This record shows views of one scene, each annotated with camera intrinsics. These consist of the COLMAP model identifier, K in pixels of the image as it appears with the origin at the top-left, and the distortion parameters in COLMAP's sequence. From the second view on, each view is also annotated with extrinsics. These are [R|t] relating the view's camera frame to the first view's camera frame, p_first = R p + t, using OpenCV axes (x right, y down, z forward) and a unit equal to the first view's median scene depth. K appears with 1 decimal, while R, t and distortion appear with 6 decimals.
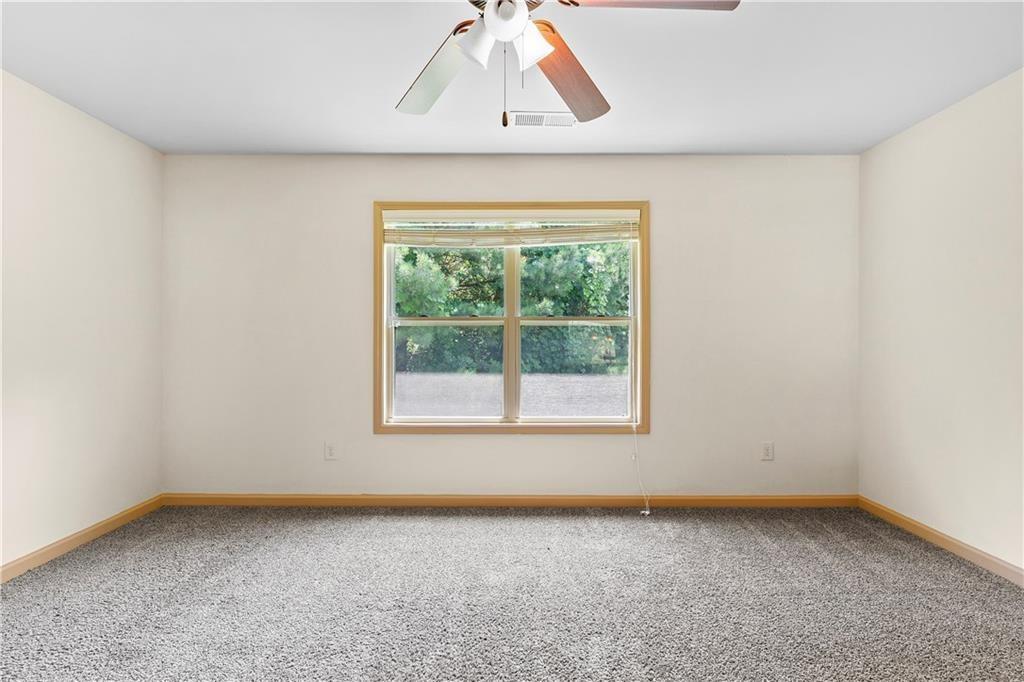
lens RADIAL K [[516.5, 0, 512.0], [0, 516.5, 341.0], [0, 0, 1]] dist [0.023332, -0.000071]
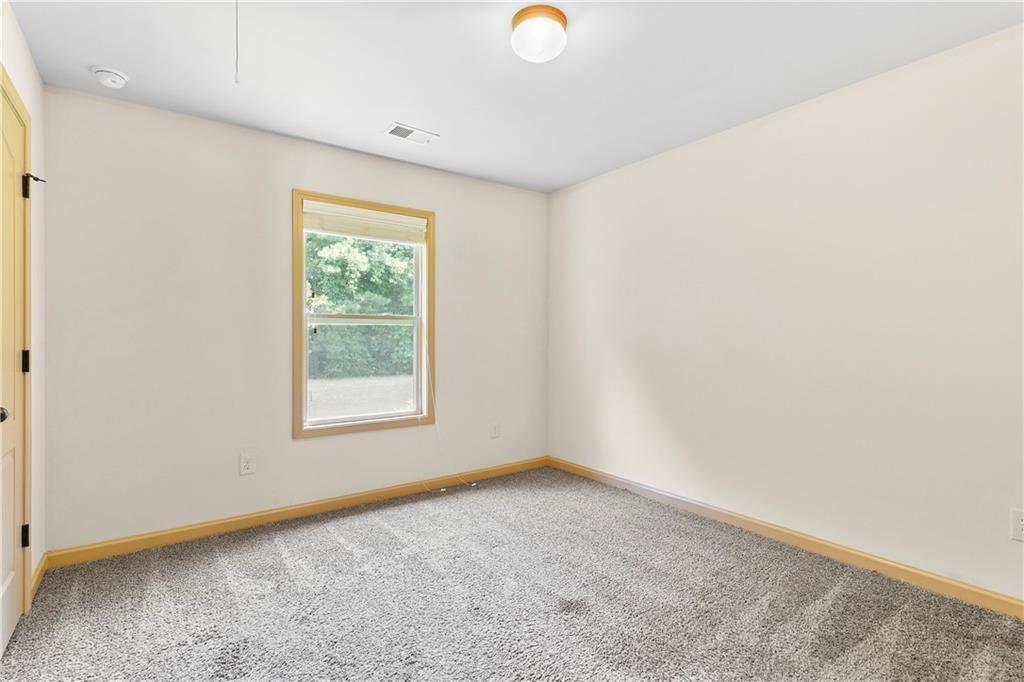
lens RADIAL K [[514.5, 0, 512.0], [0, 514.5, 341.0], [0, 0, 1]] dist [0.098607, -0.000107]
pose [[0.820791, -0.004335, 0.571212, -0.227417], [0.002804, 0.999990, 0.003560, -0.000076], [-0.571221, -0.001321, 0.820795, -0.000339]]
